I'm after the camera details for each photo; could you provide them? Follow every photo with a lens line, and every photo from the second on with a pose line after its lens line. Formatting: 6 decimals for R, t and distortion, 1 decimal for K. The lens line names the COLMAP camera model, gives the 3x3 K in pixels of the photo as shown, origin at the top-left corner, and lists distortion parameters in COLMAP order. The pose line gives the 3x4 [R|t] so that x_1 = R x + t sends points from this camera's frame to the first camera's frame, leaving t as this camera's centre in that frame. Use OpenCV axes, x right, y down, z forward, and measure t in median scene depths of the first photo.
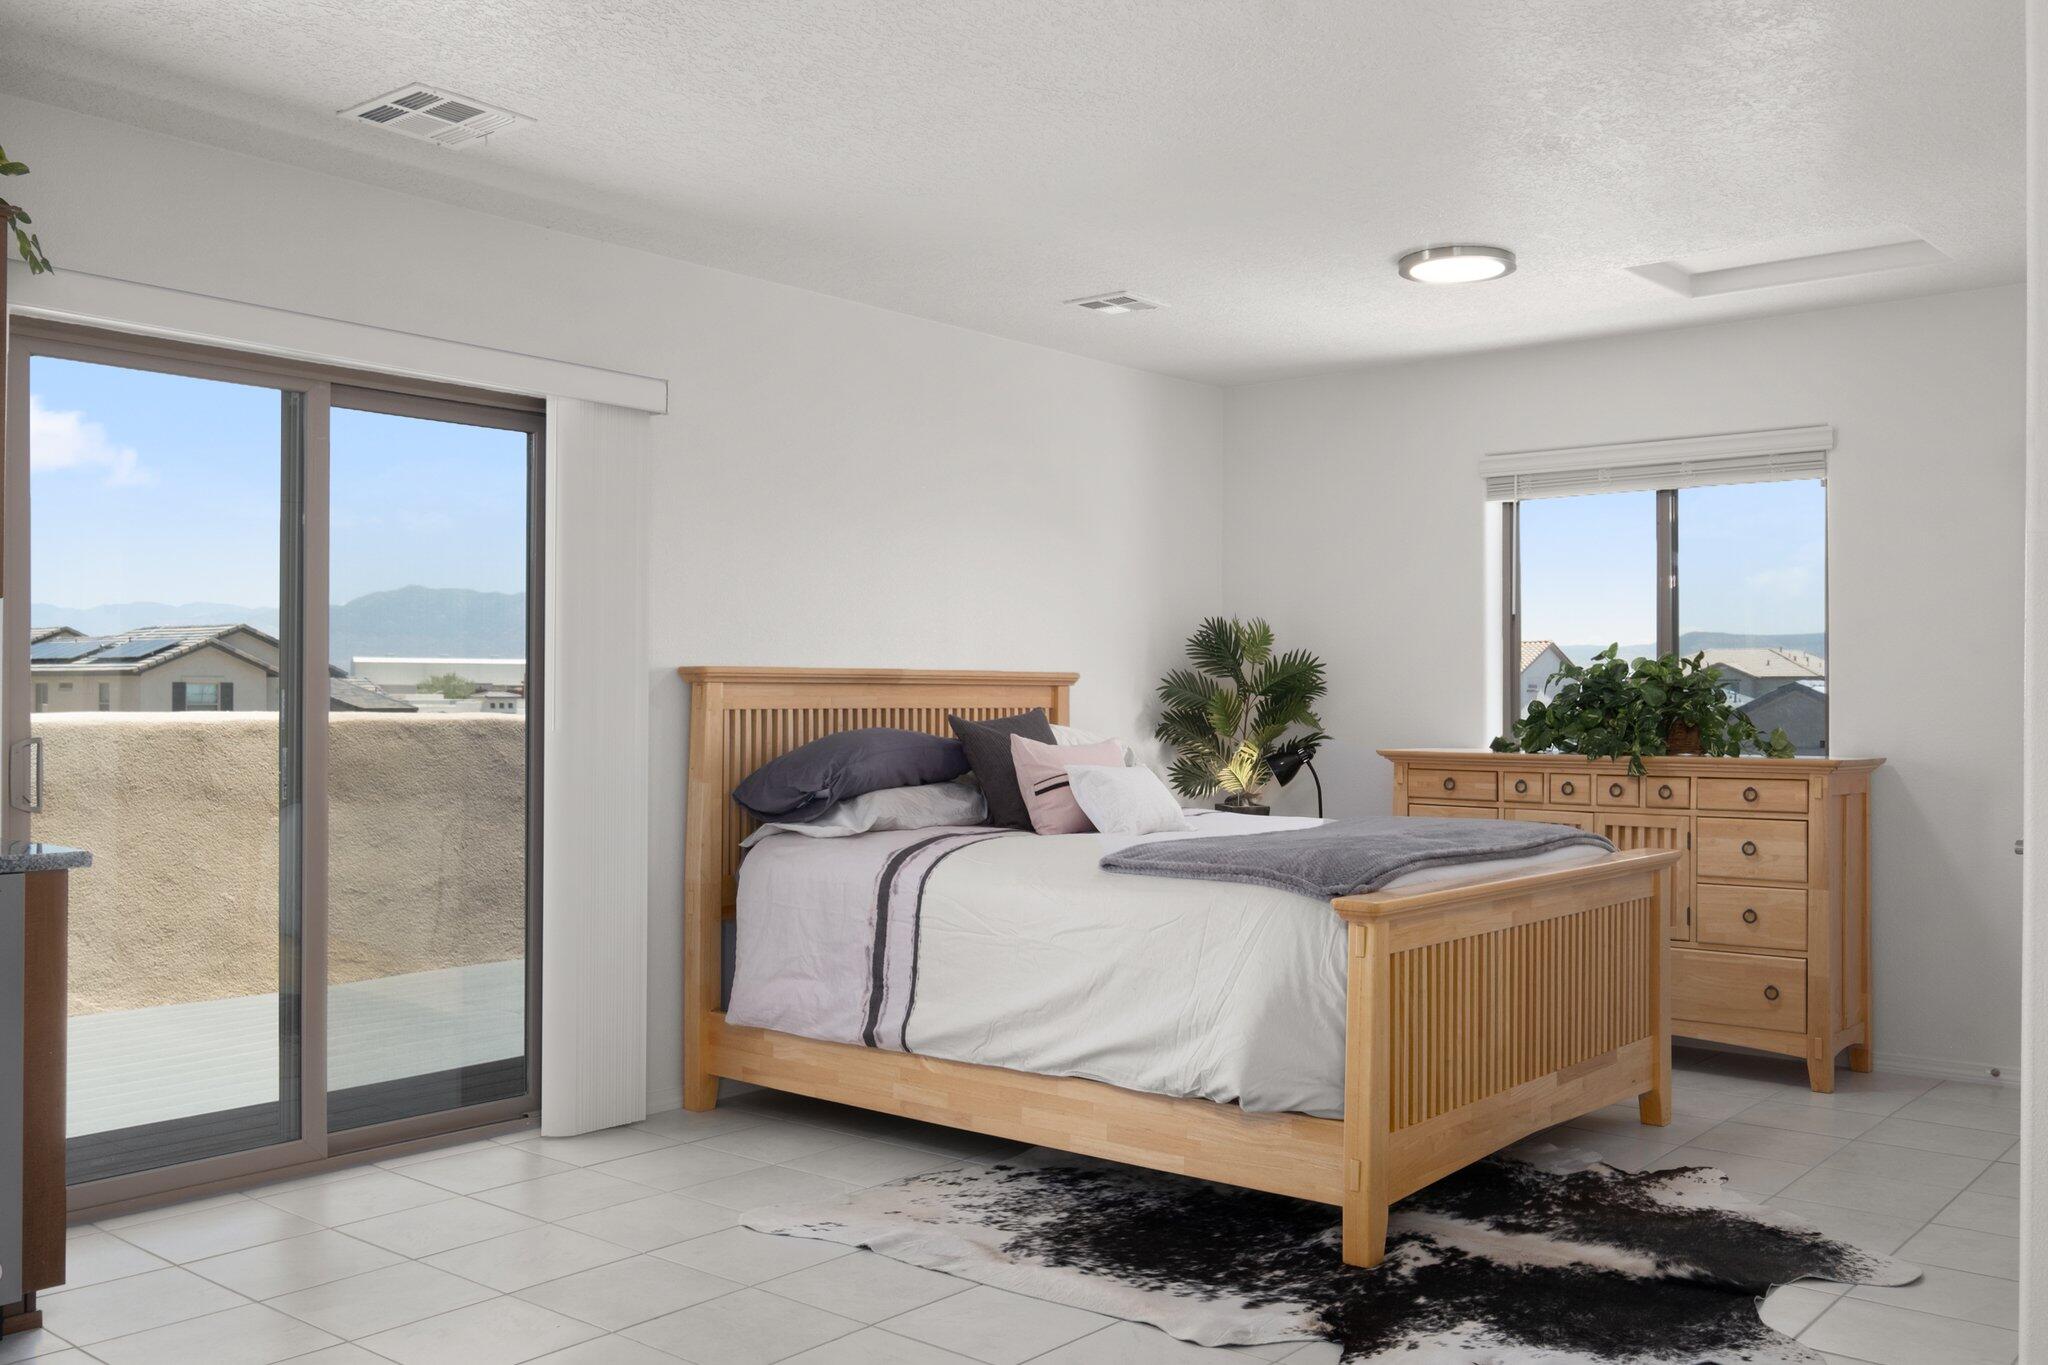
lens RADIAL K [[1787.9, 0, 1024.0], [0, 1787.9, 682.5], [0, 0, 1]] dist [-0.002958, 0.015311]
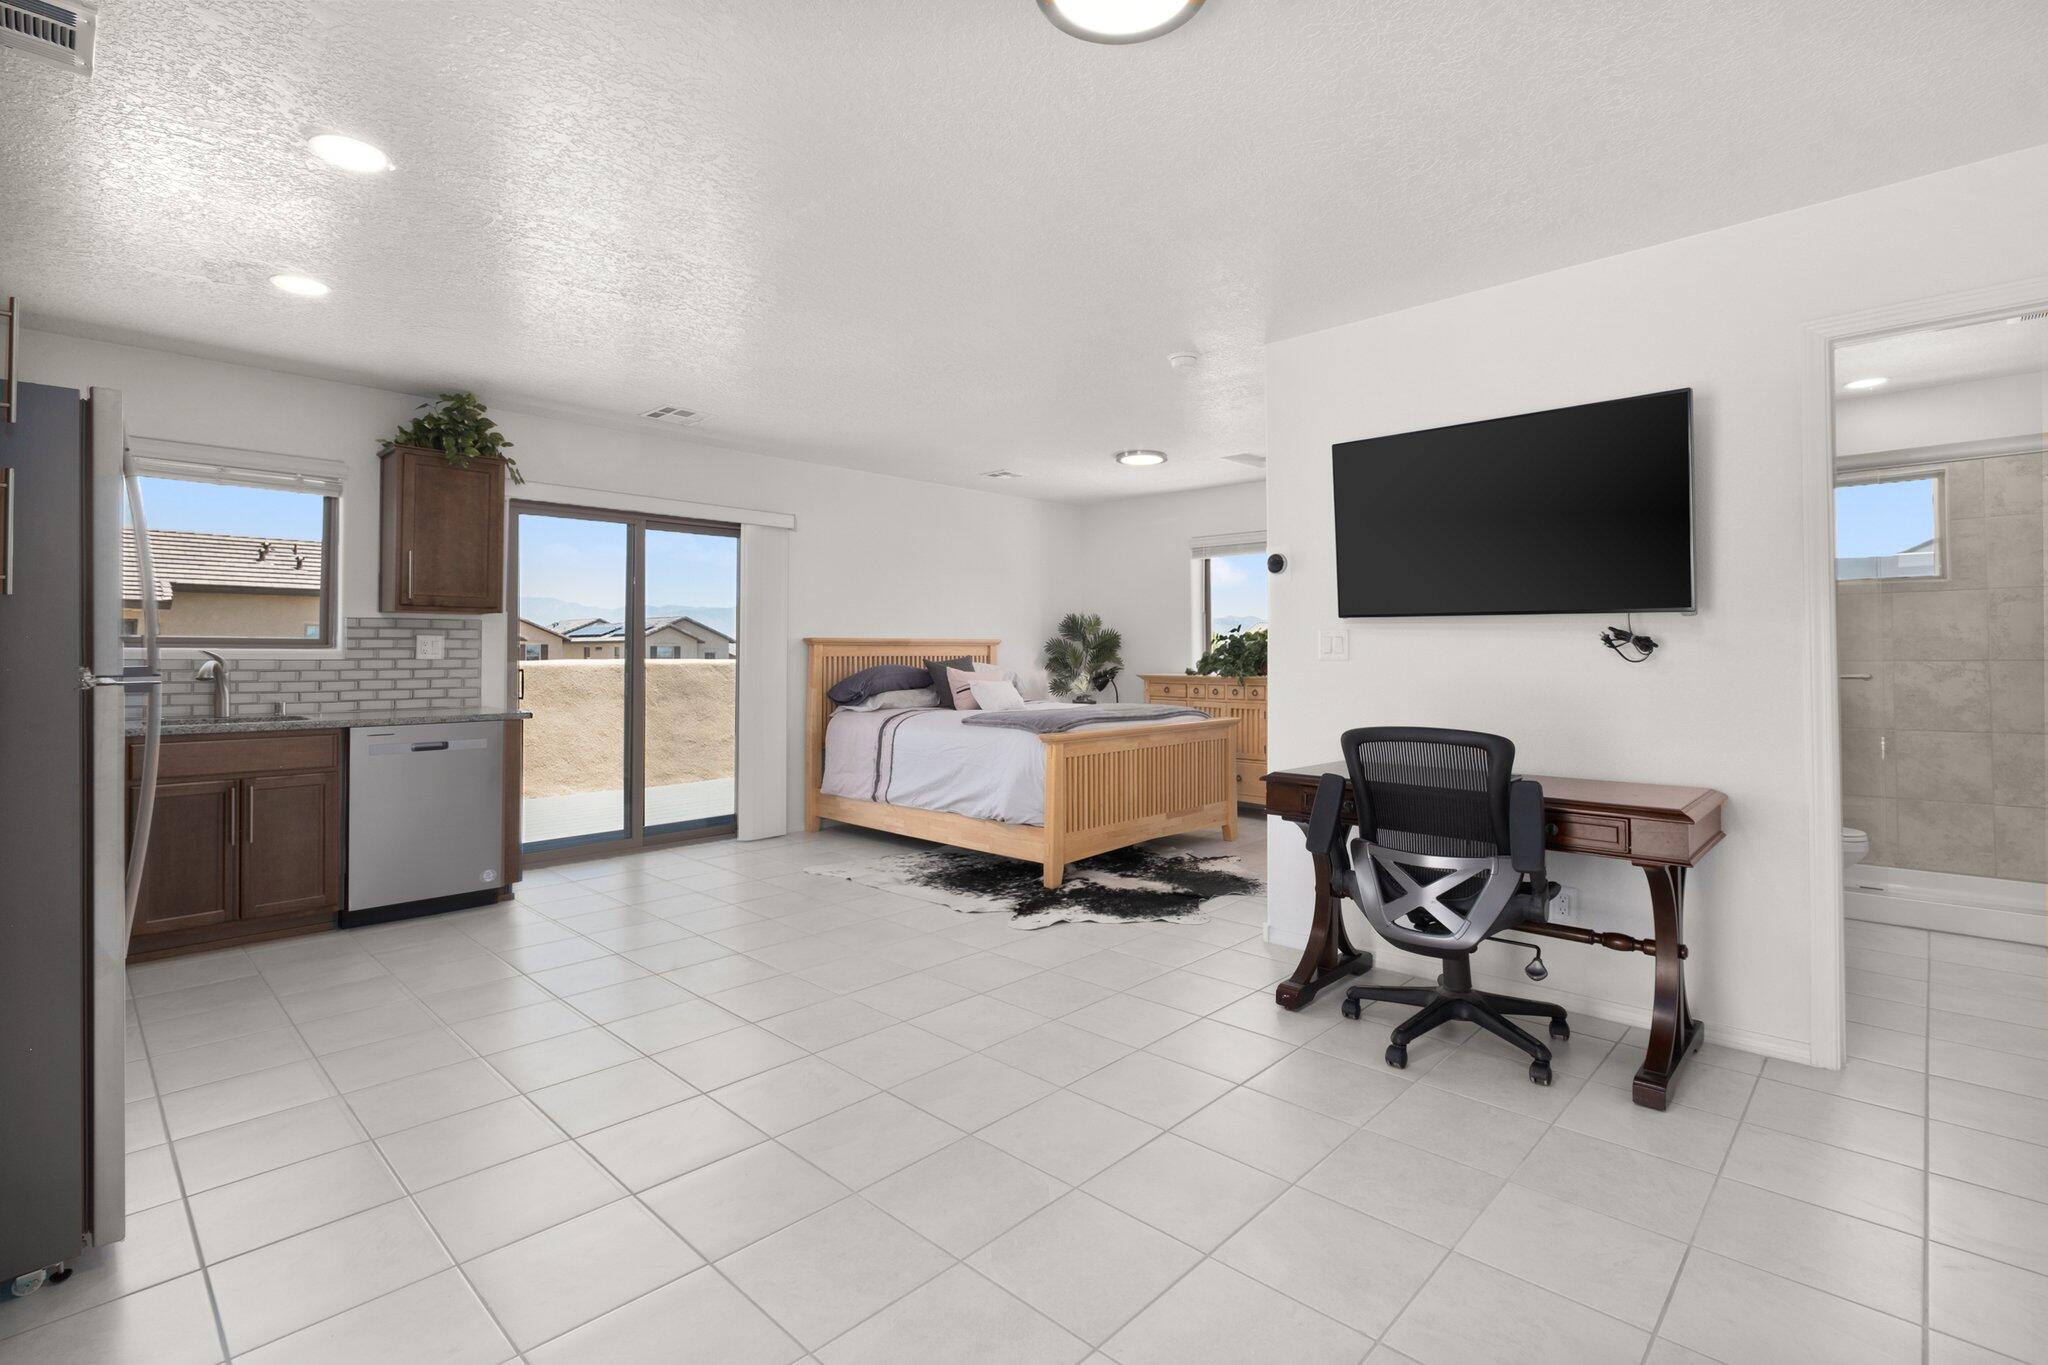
lens RADIAL K [[941.9, 0, 1025.4], [0, 941.9, 628.6], [0, 0, 1]] dist [-0.000348, -0.000127]
pose [[0.997631, -0.006316, -0.068499, 0.179836], [0.005178, 0.999846, -0.016778, 0.000788], [0.068595, 0.016384, 0.997510, -0.194191]]
